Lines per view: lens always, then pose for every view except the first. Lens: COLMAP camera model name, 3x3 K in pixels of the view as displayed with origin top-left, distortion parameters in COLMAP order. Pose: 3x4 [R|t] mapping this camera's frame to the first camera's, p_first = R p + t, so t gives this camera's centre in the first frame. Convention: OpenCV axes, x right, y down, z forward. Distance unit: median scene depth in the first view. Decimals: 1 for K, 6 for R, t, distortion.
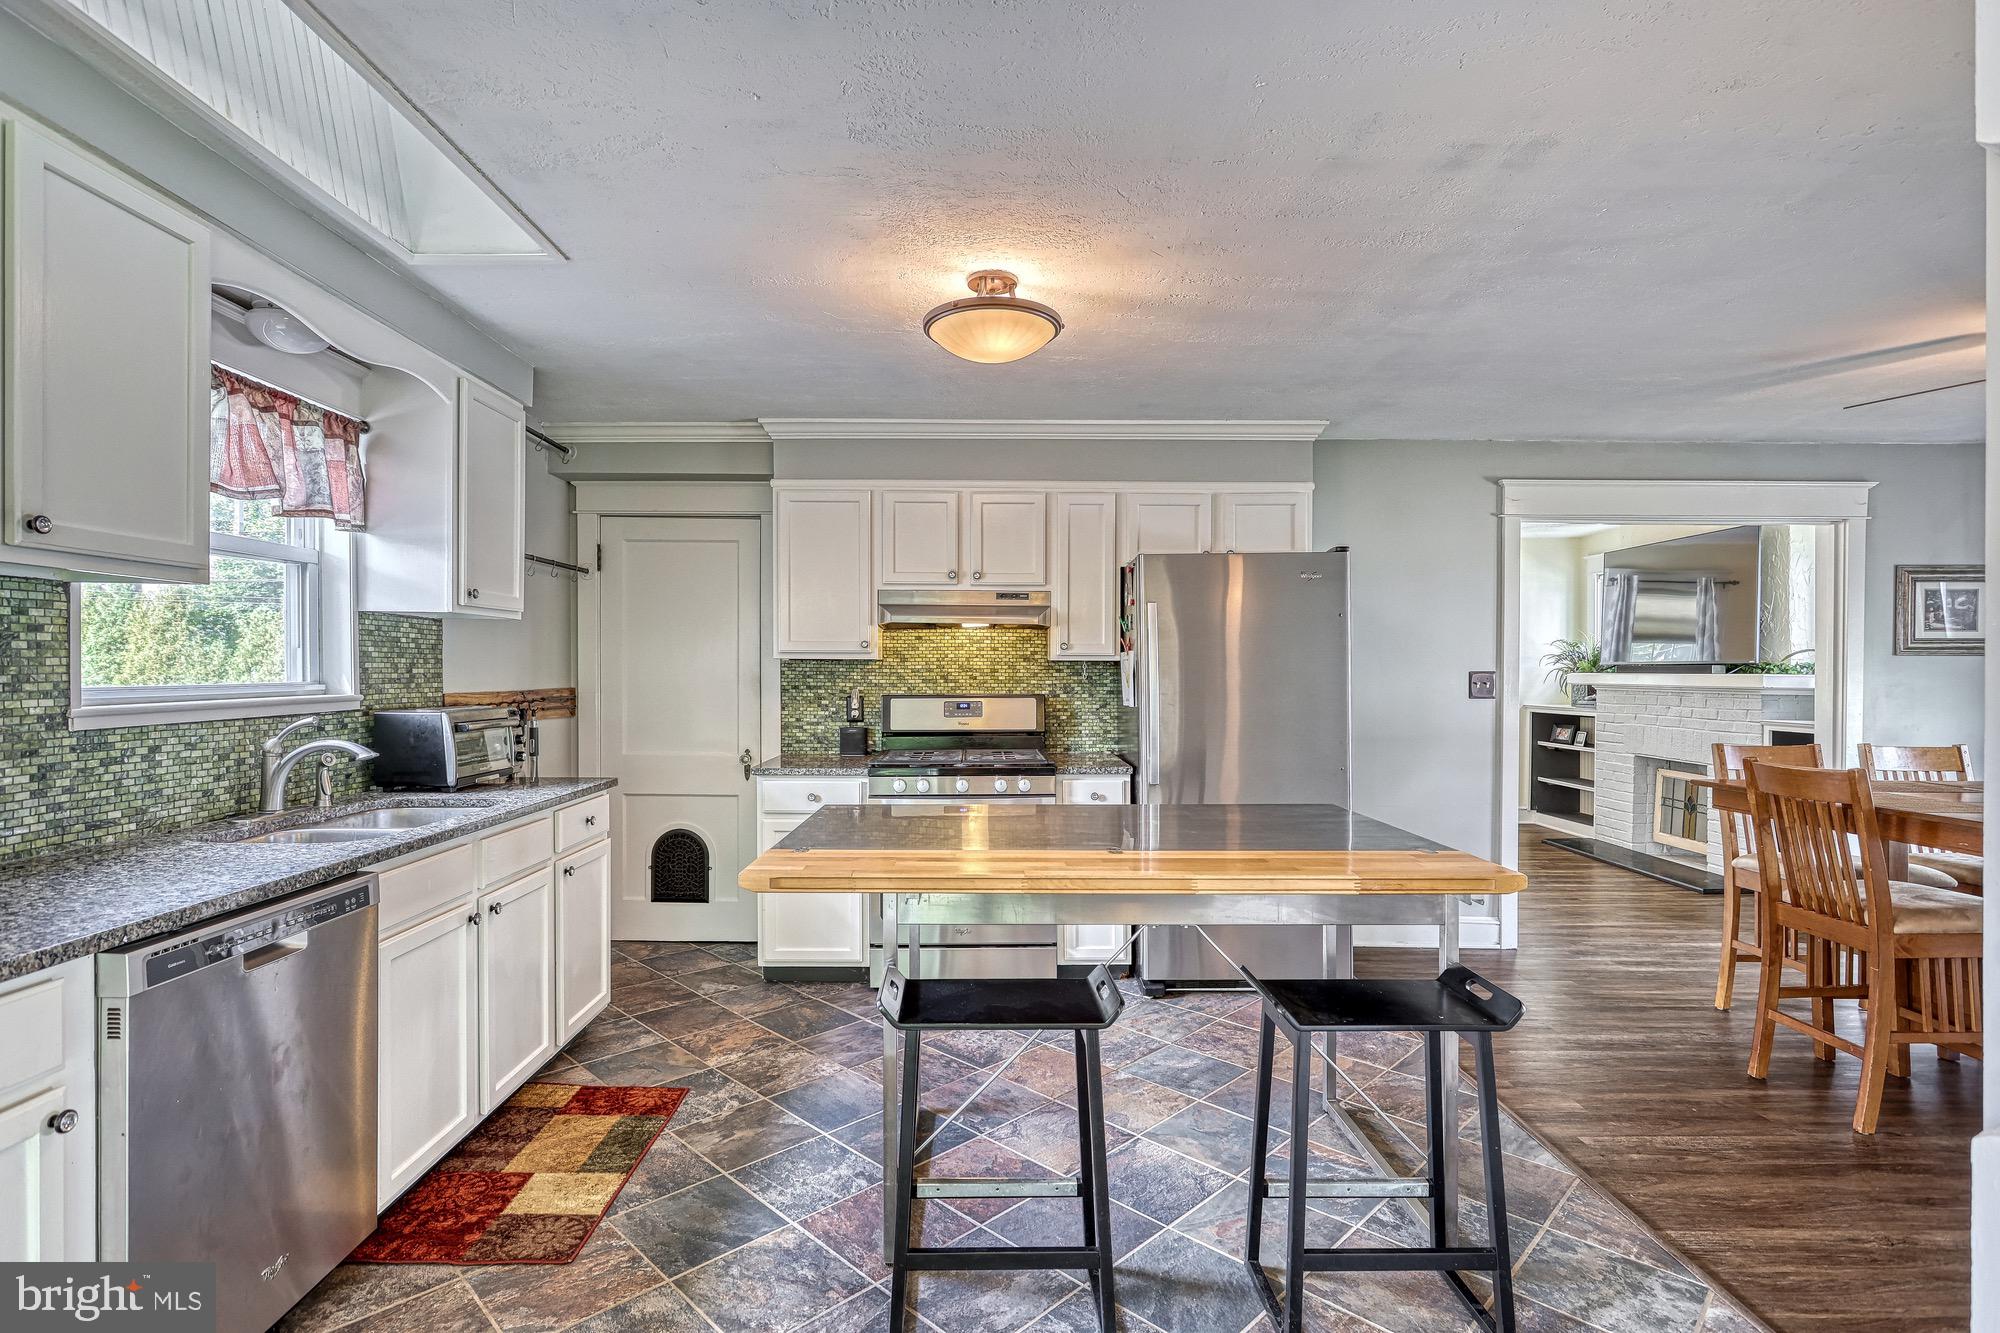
lens RADIAL K [[952.3, 0, 979.9], [0, 952.3, 686.7], [0, 0, 1]] dist [0.000249, -0.000504]
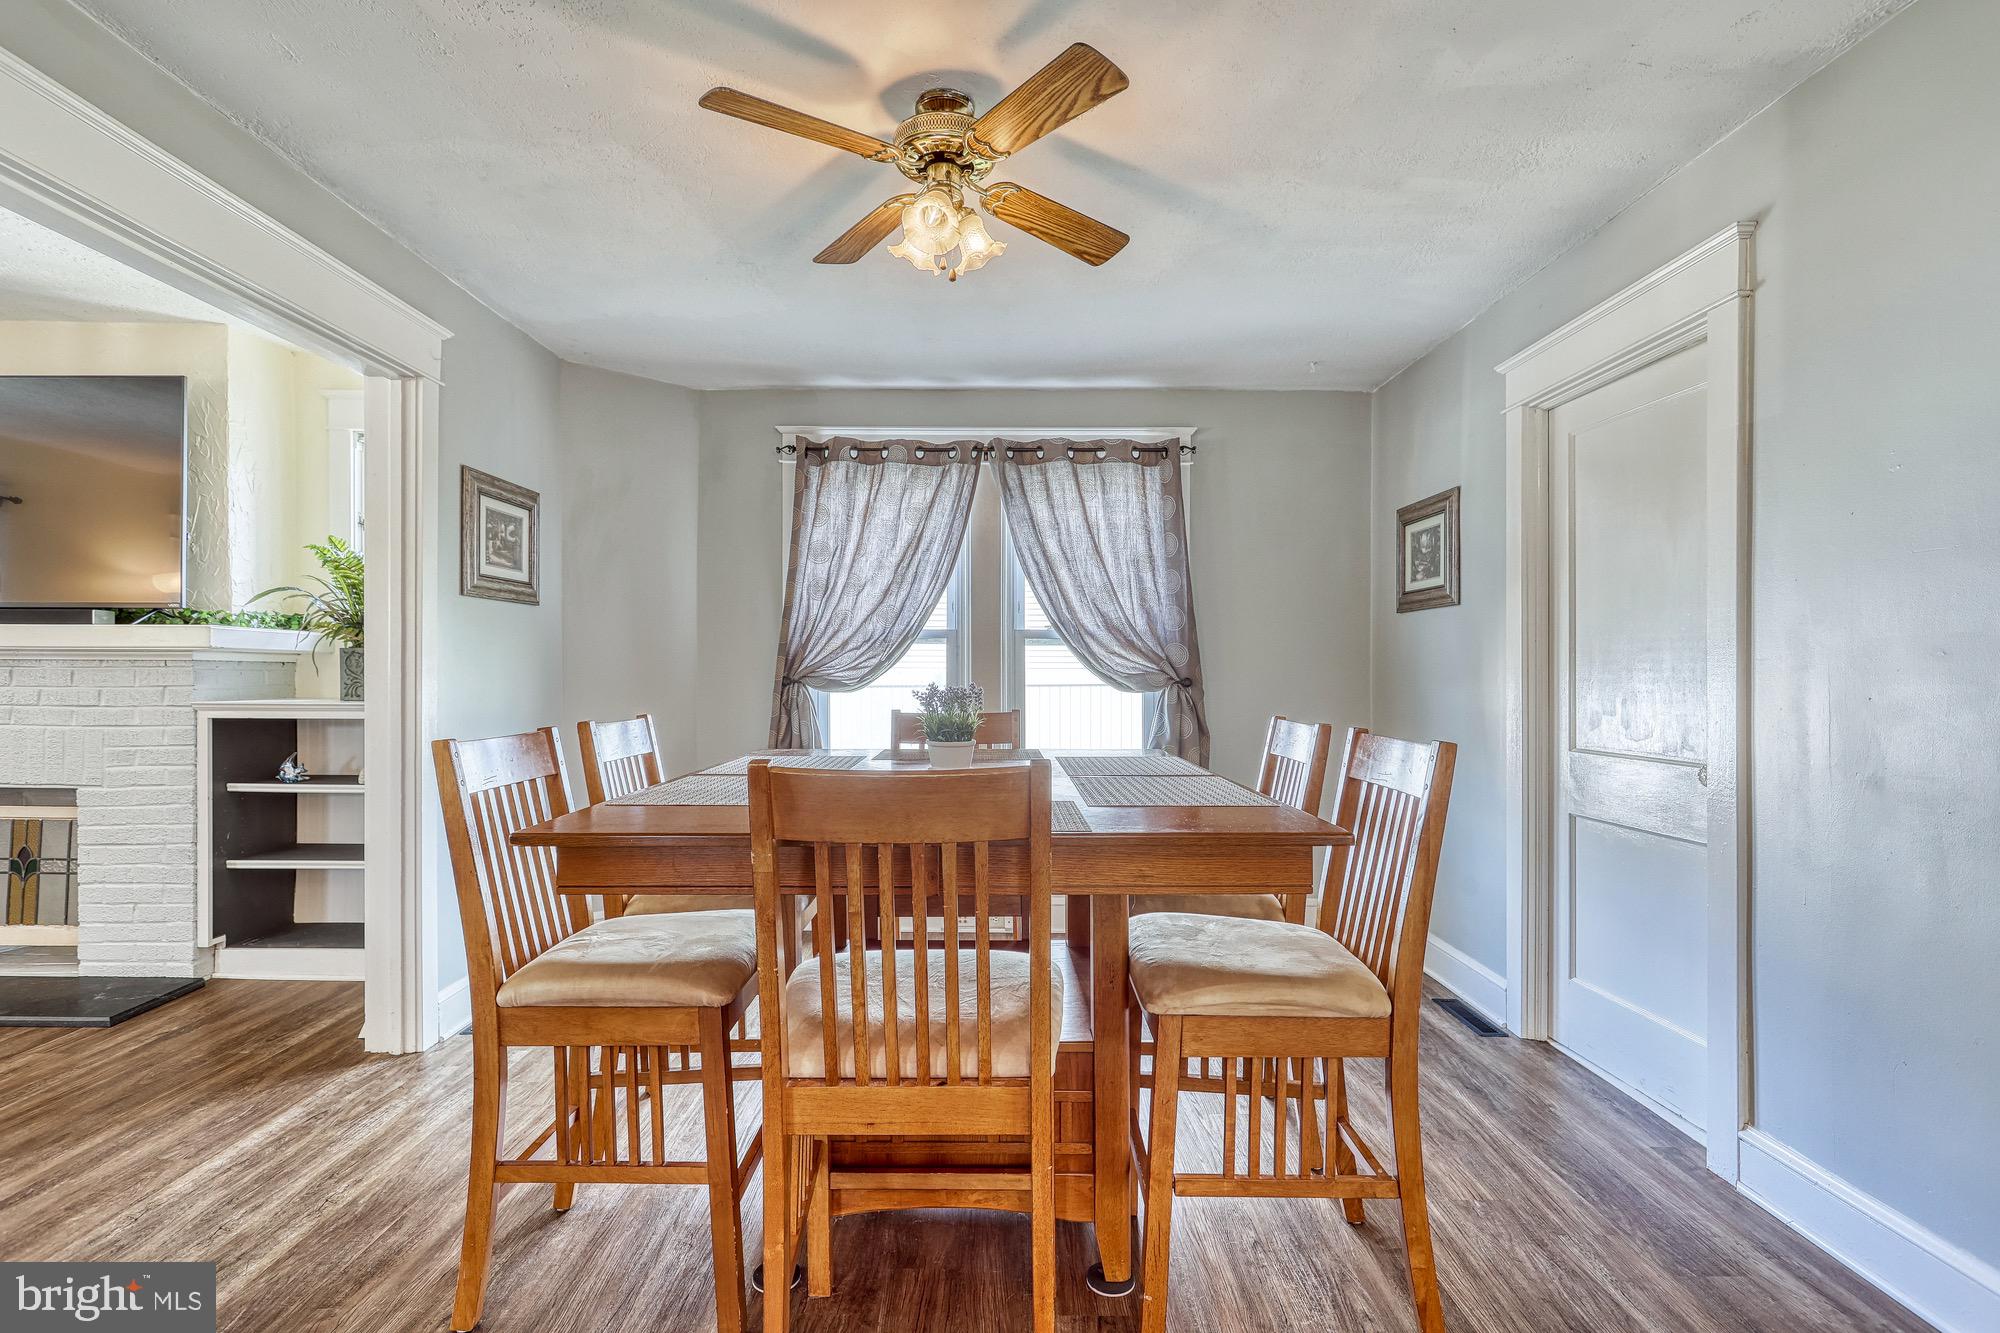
lens RADIAL K [[950.3, 0, 990.1], [0, 950.3, 670.2], [0, 0, 1]] dist [0.002885, -0.000010]
pose [[0.004084, -0.002810, 0.999988, 0.296703], [0.012630, 0.999916, 0.002758, 0.026221], [-0.999912, 0.012619, 0.004119, 0.667766]]
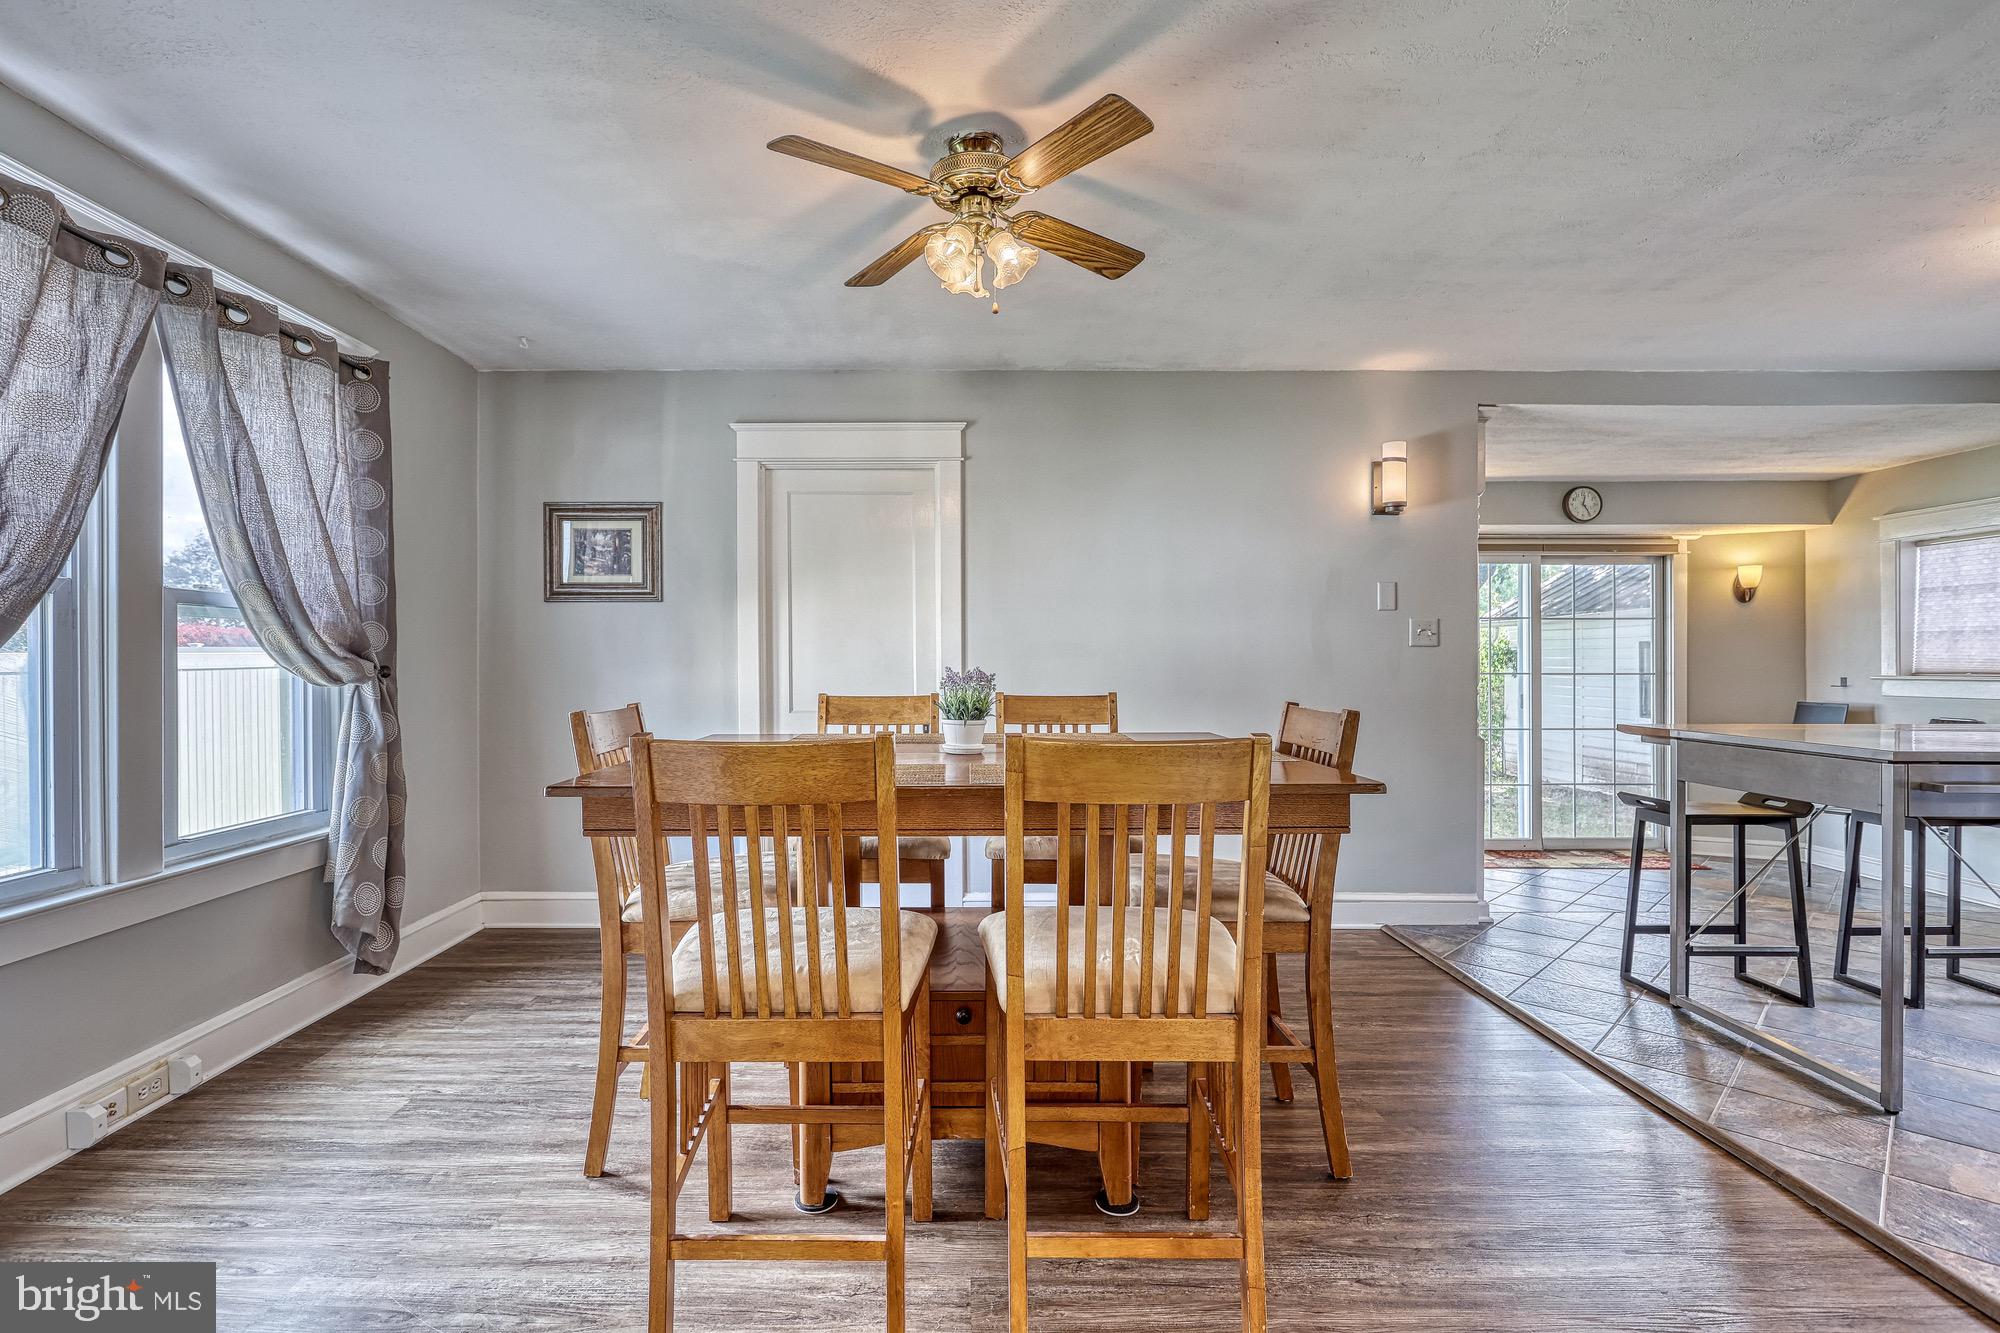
lens RADIAL K [[960.2, 0, 952.6], [0, 960.2, 653.7], [0, 0, 1]] dist [0.000156, 0.000085]
pose [[-0.999980, -0.002514, 0.005846, 0.810012], [-0.002471, 0.999969, 0.007419, 0.021797], [-0.005864, 0.007404, -0.999955, 1.251481]]
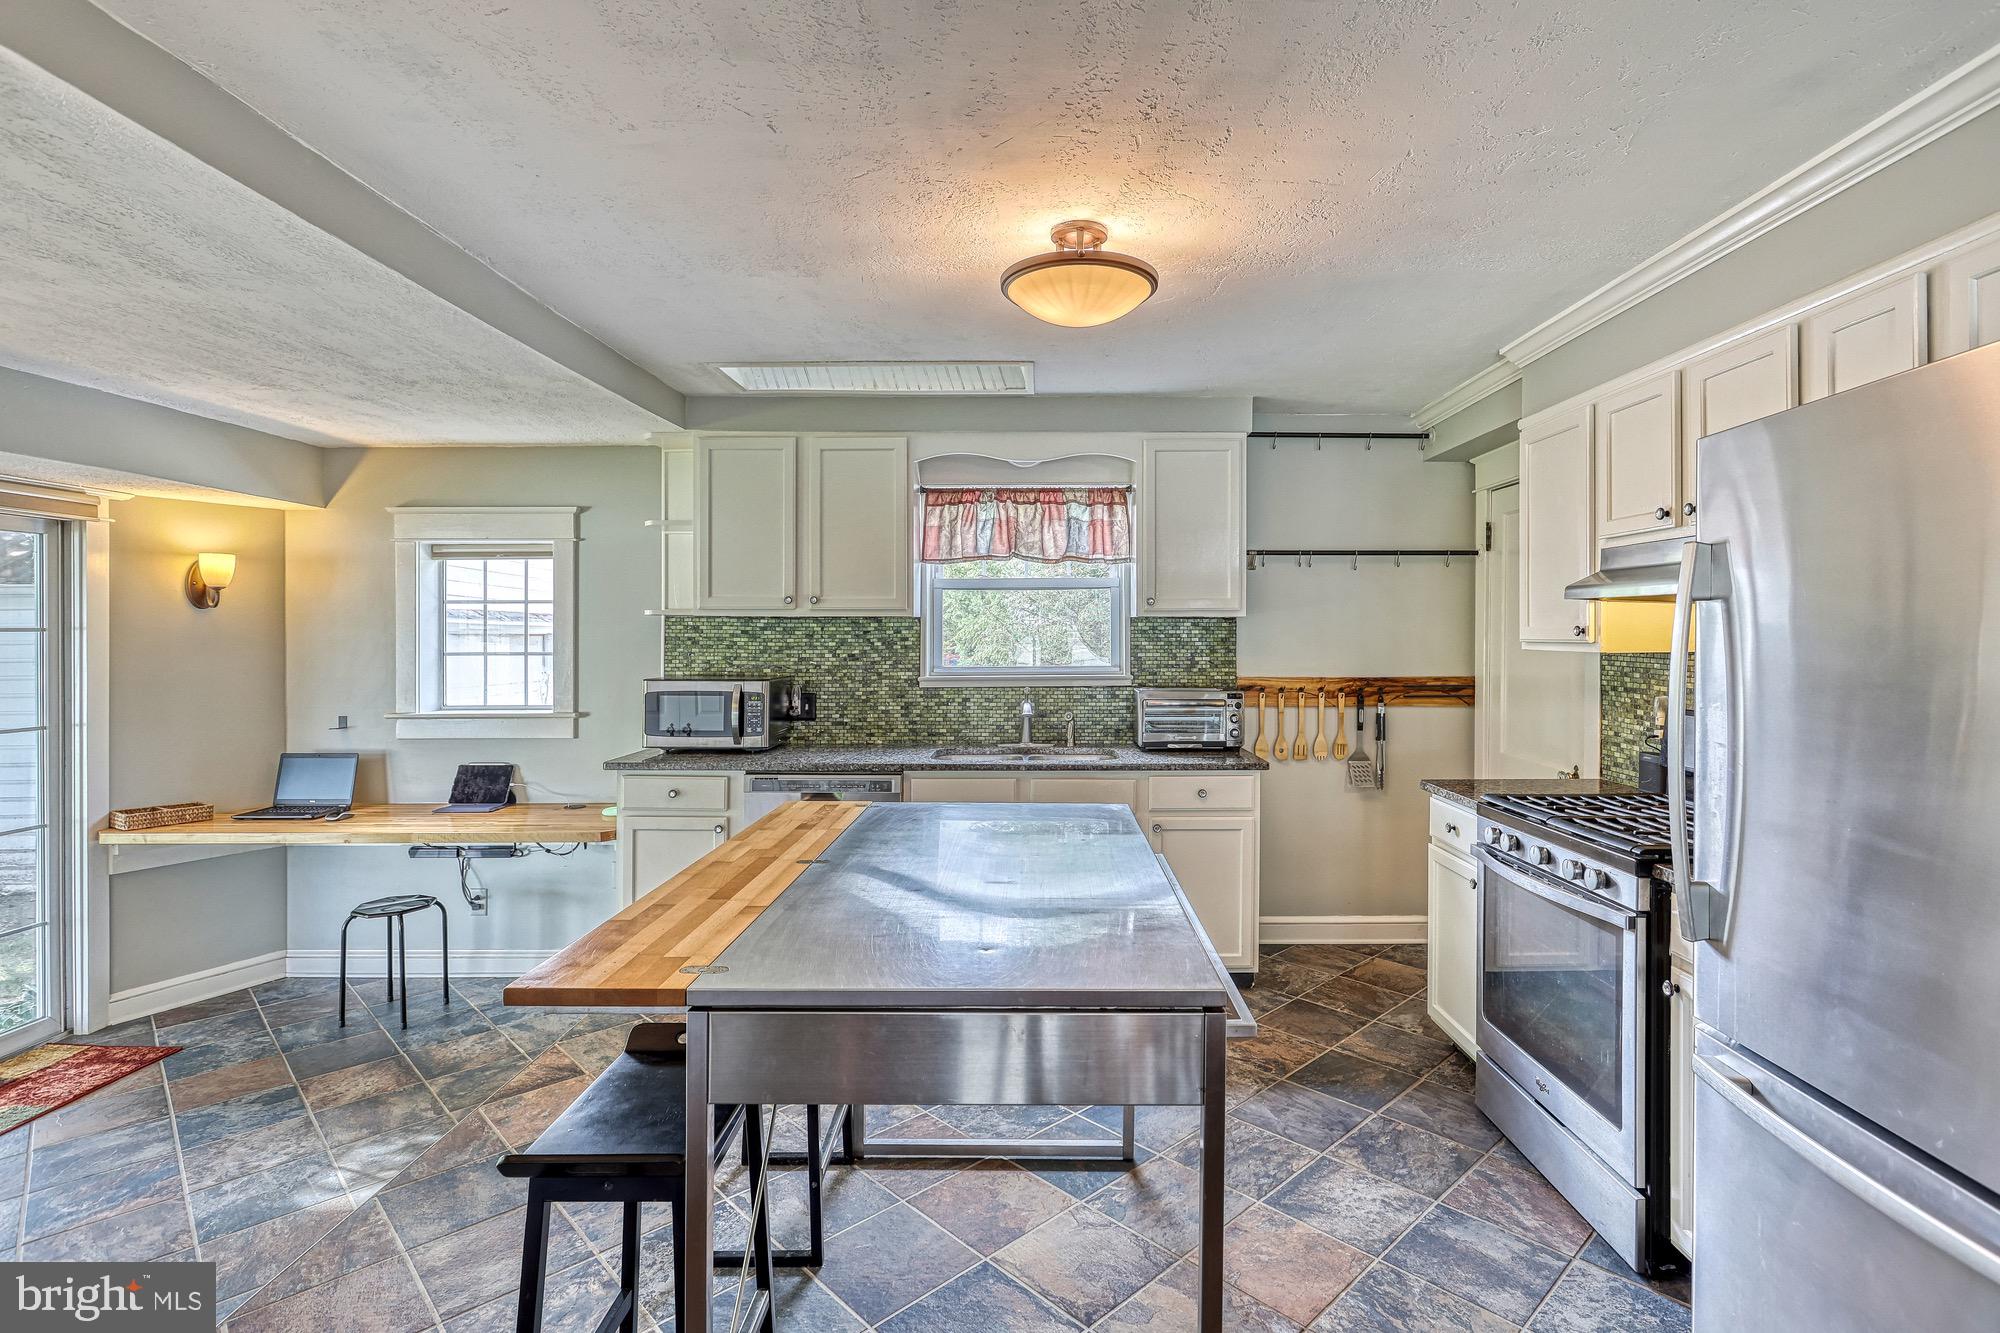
lens RADIAL K [[964.9, 0, 1045.6], [0, 964.9, 638.8], [0, 0, 1]] dist [-0.008336, 0.001320]
pose [[0.004881, 0.001758, -0.999987, 0.571994], [-0.016416, 0.999864, 0.001678, -0.033426], [0.999853, 0.016408, 0.004909, 0.613710]]
